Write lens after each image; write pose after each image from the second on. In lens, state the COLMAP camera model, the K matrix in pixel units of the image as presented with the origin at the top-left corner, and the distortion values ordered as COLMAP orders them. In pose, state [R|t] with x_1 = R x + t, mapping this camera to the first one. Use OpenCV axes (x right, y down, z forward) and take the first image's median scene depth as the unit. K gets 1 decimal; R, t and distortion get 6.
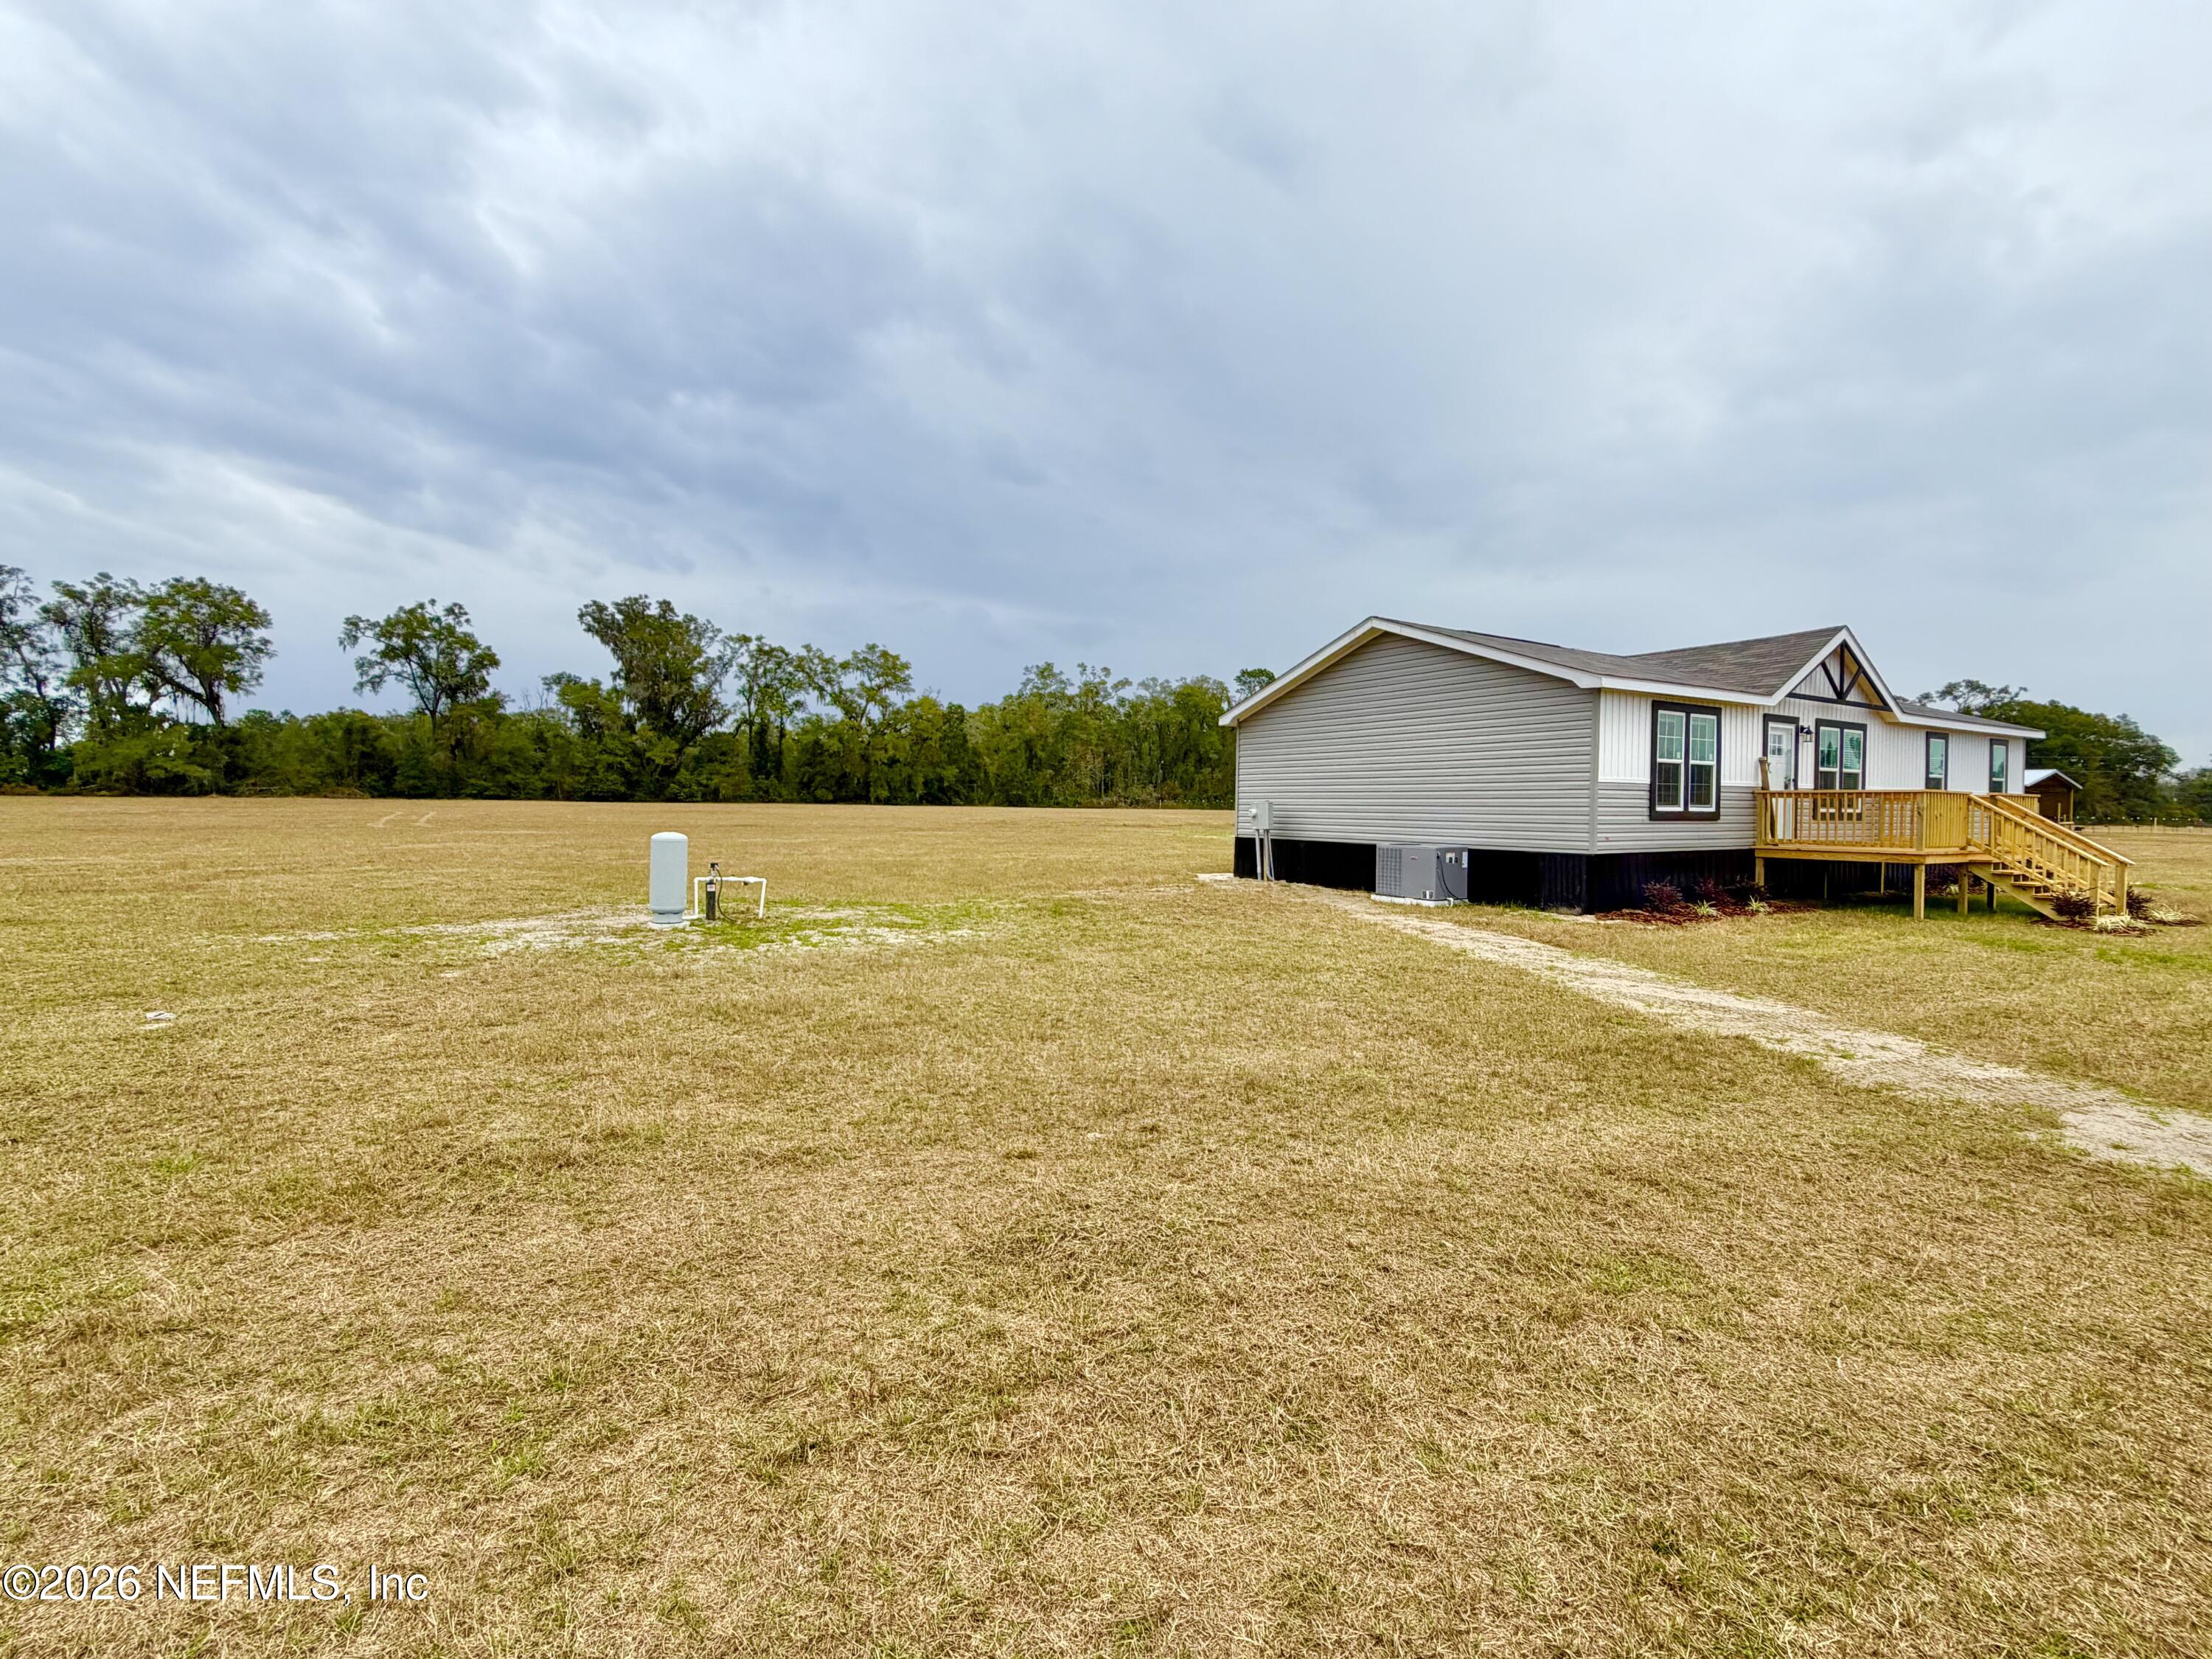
lens RADIAL K [[991.7, 0, 1106.0], [0, 991.7, 829.5], [0, 0, 1]] dist [-0.002338, -0.000282]
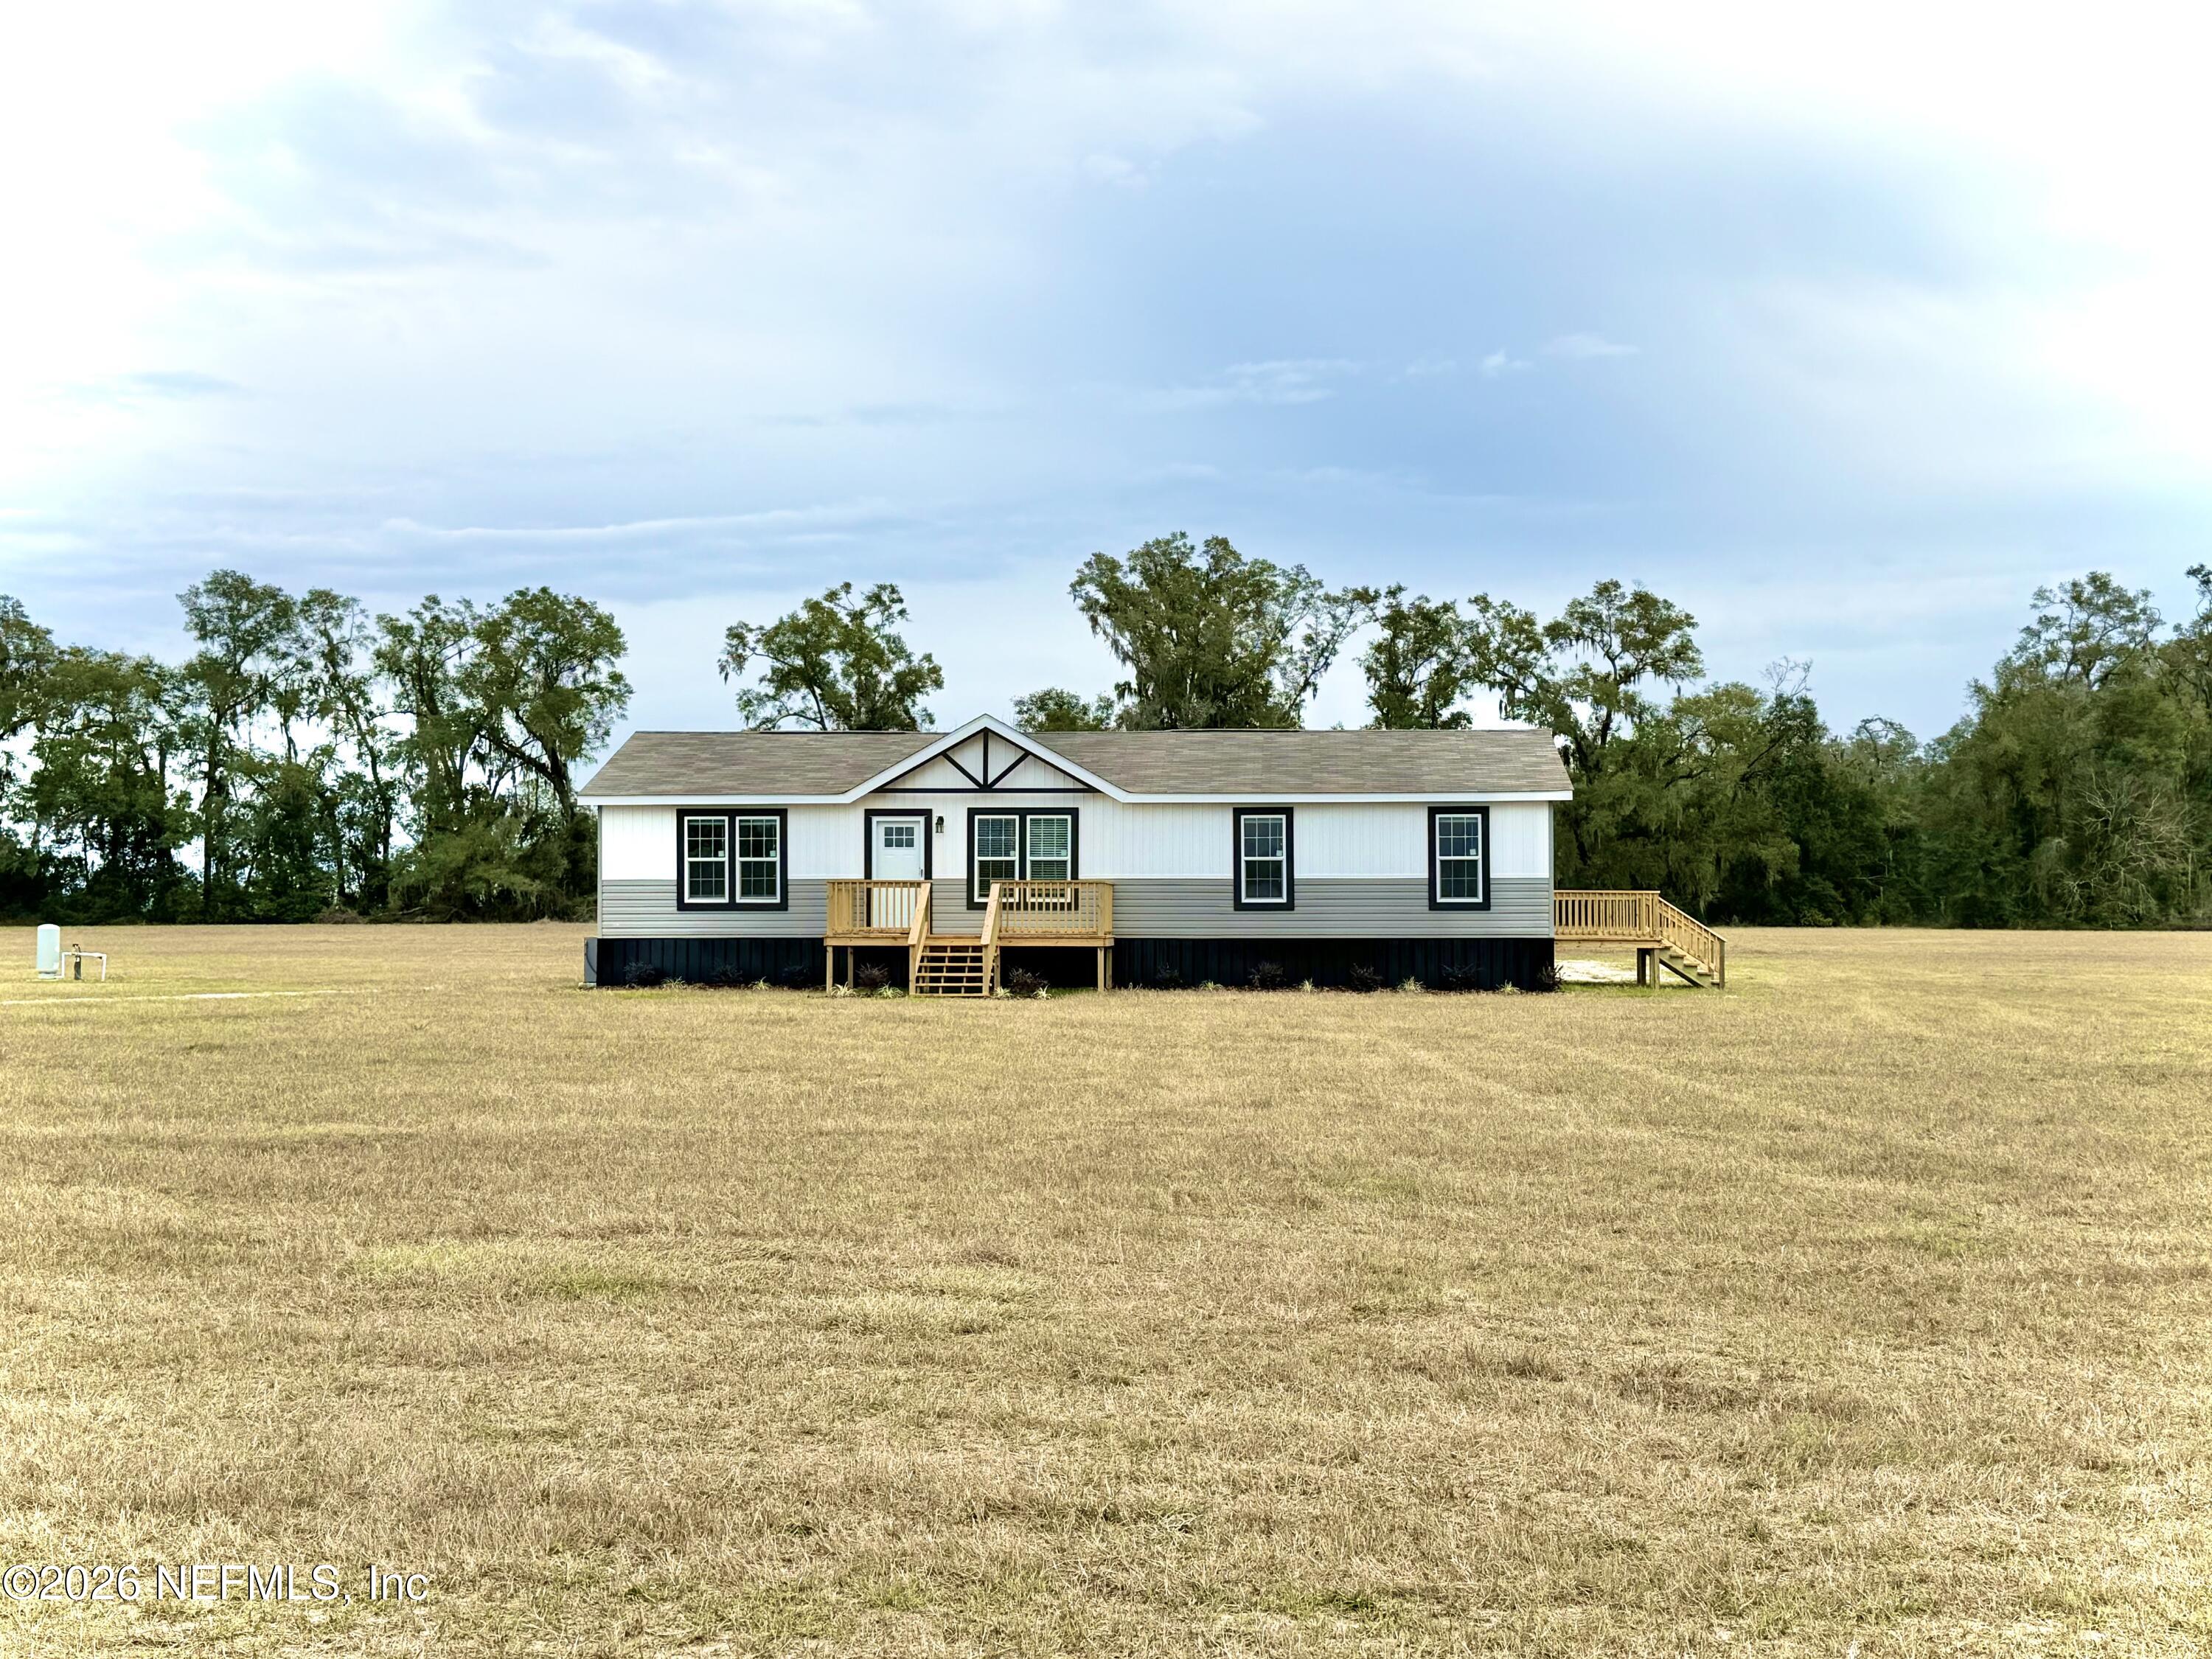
lens RADIAL K [[2591.4, 0, 1106.0], [0, 2591.4, 829.5], [0, 0, 1]] dist [0.140828, -0.029463]
pose [[0.810826, -0.031669, -0.584430, 0.334270], [-0.006984, 0.997940, -0.063765, 0.010586], [0.585245, 0.055784, 0.808935, -0.145450]]
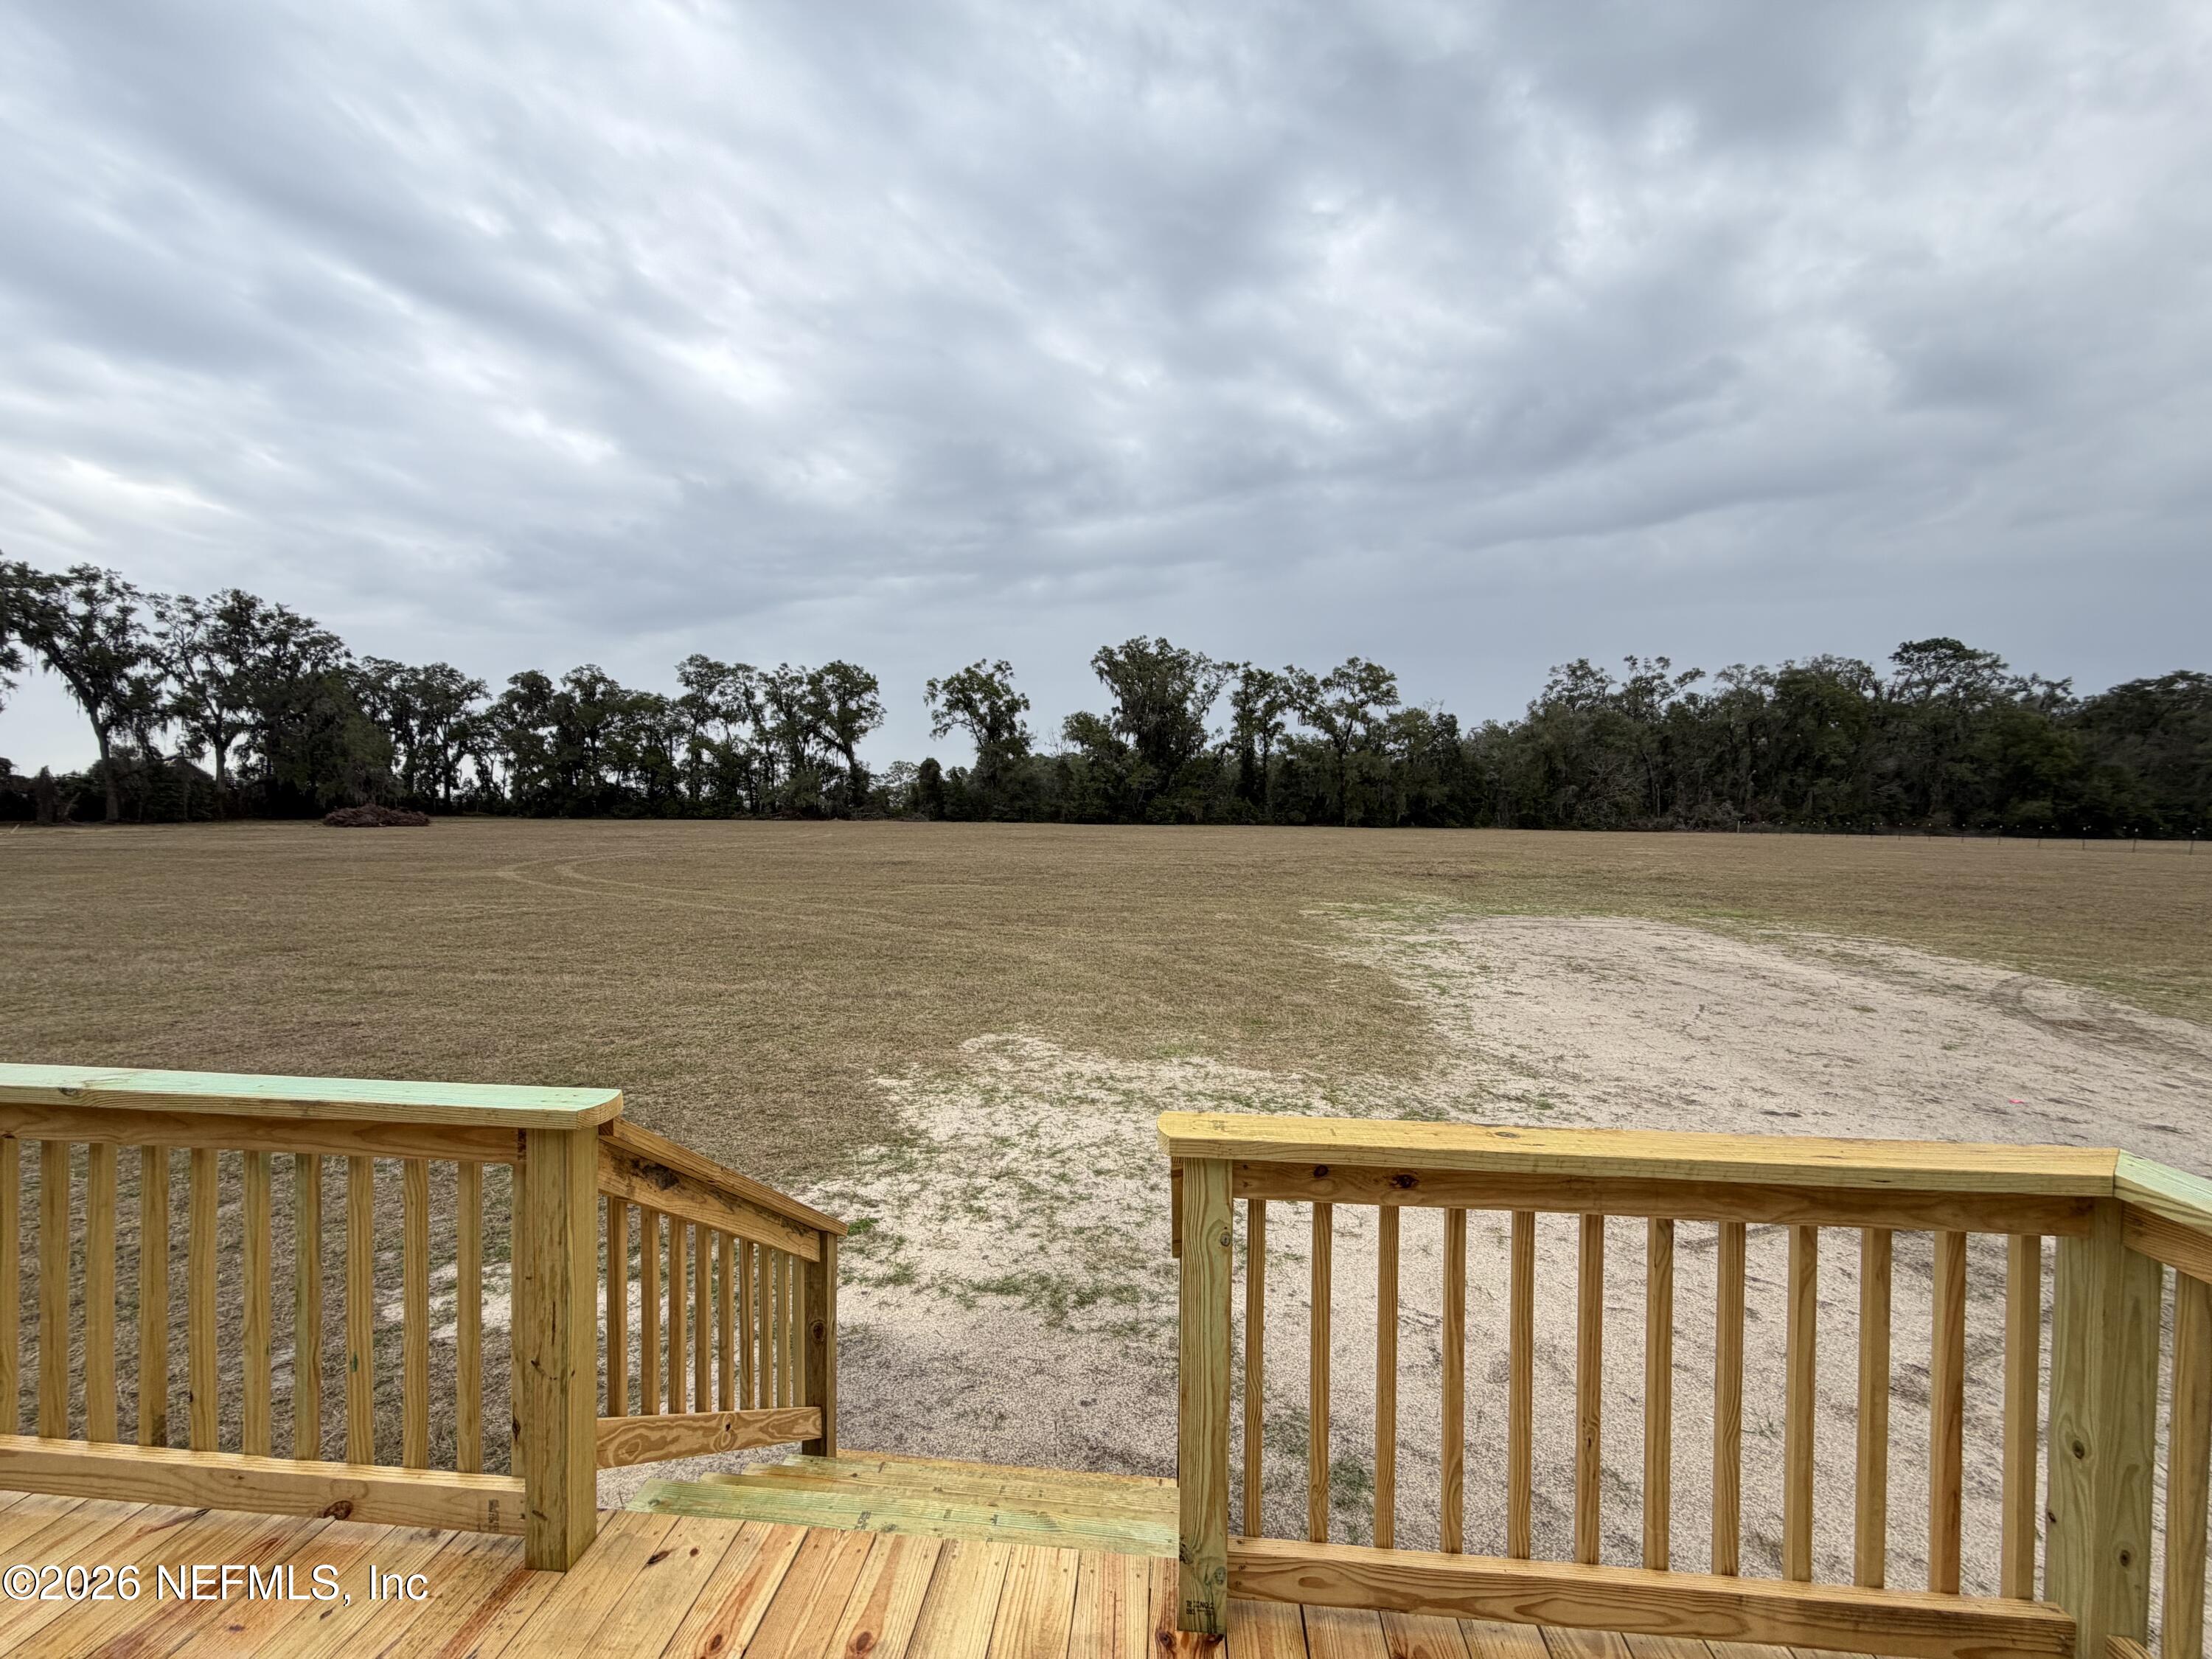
lens RADIAL K [[875.9, 0, 1100.6], [0, 875.9, 831.2], [0, 0, 1]] dist [-0.001097, -0.000062]
pose [[0.798884, 0.005325, -0.601461, 0.088963], [-0.015908, 0.999798, -0.012279, -0.007771], [0.601274, 0.019378, 0.798808, 0.218557]]
